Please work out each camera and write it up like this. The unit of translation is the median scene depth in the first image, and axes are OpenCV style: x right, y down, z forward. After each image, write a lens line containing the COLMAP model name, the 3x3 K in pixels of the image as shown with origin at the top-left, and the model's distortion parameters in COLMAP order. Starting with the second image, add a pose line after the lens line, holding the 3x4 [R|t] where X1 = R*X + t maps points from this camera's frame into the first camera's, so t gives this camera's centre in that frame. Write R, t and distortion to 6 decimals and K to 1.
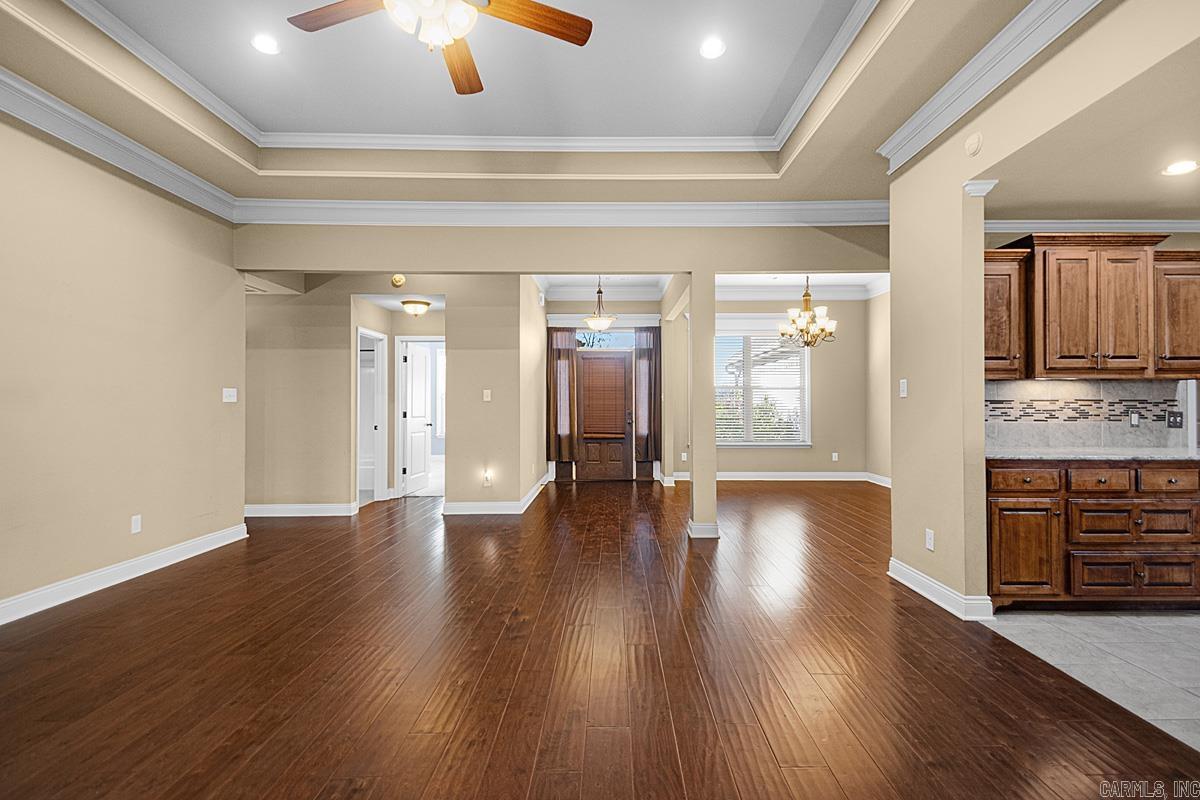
lens RADIAL K [[559.2, 0, 617.8], [0, 559.2, 399.4], [0, 0, 1]] dist [0.016564, -0.000570]
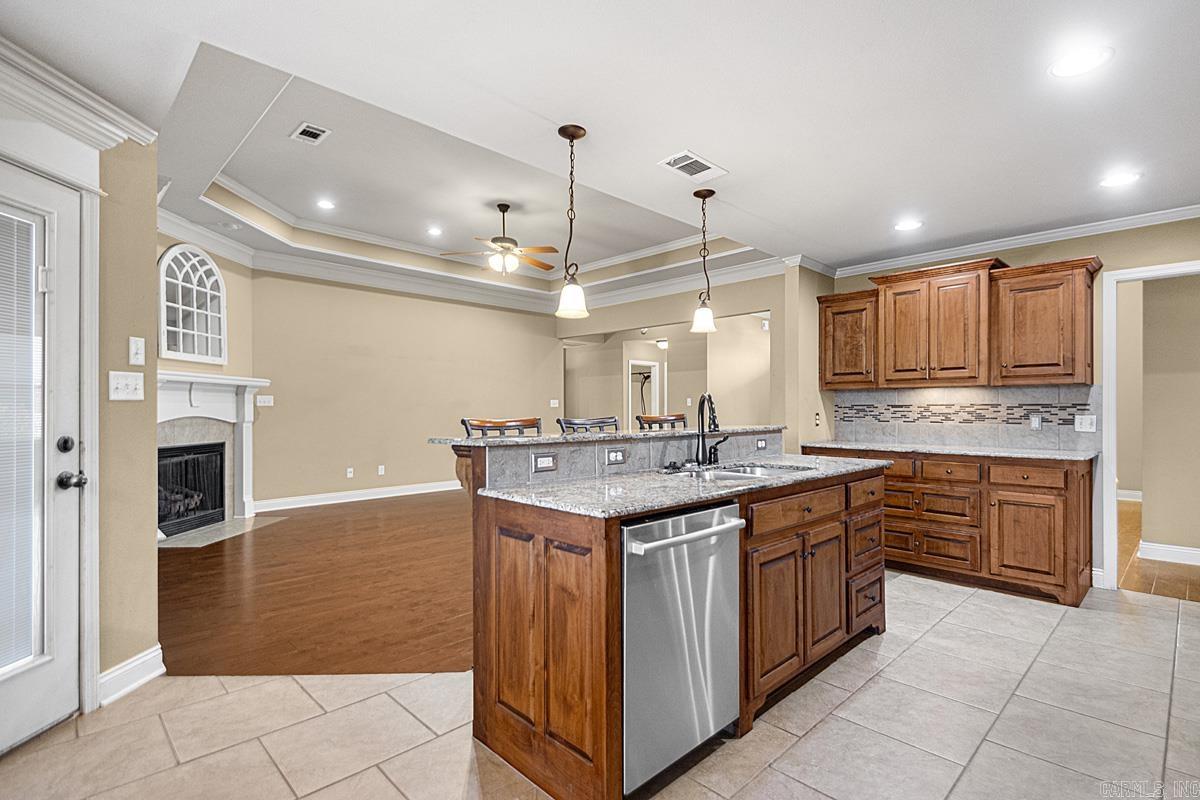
lens RADIAL K [[559.2, 0, 617.8], [0, 559.2, 399.4], [0, 0, 1]] dist [0.016564, -0.000570]
pose [[0.711314, -0.010417, -0.702797, 1.095318], [0.005316, 0.999941, -0.009441, -0.002222], [0.702854, 0.002979, 0.711328, -0.292134]]
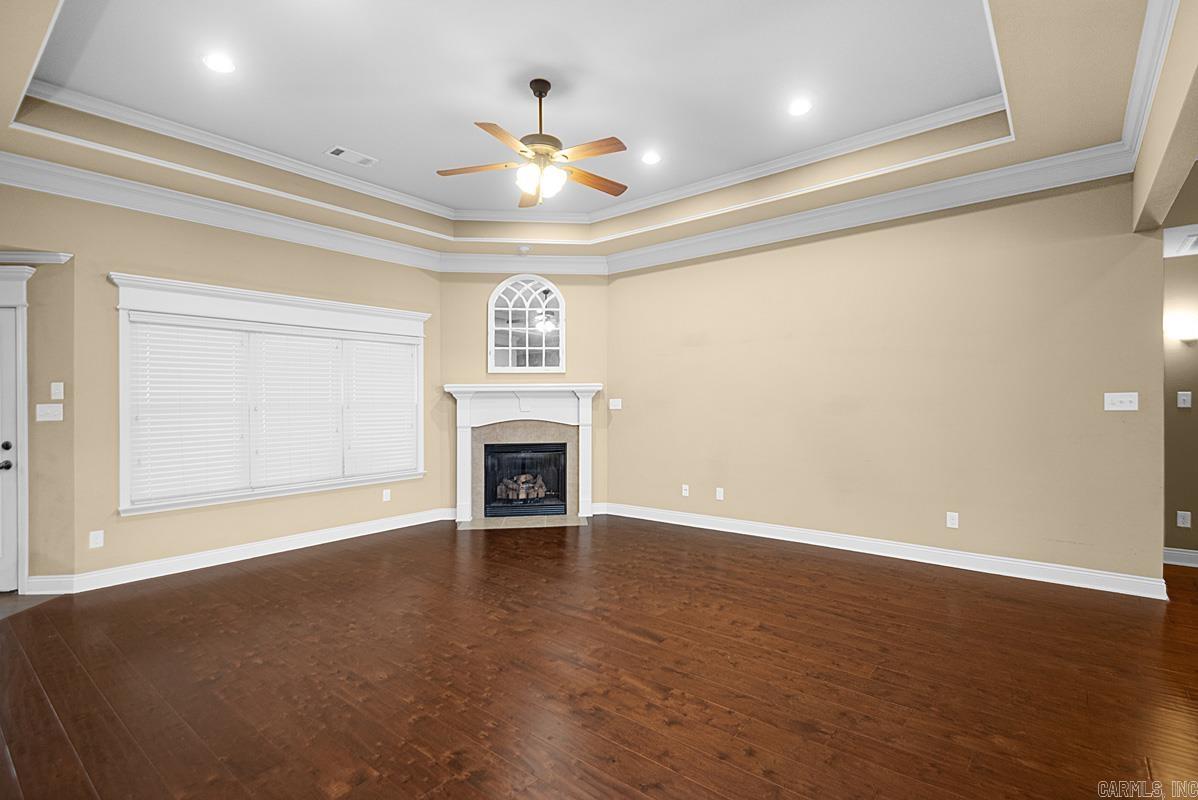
lens RADIAL K [[558.2, 0, 616.8], [0, 558.2, 399.4], [0, 0, 1]] dist [0.016564, -0.000570]
pose [[-0.616447, 0.006819, -0.787367, 0.457919], [0.018220, 0.999818, -0.005606, -0.024889], [0.787186, -0.017802, -0.616459, 1.241062]]
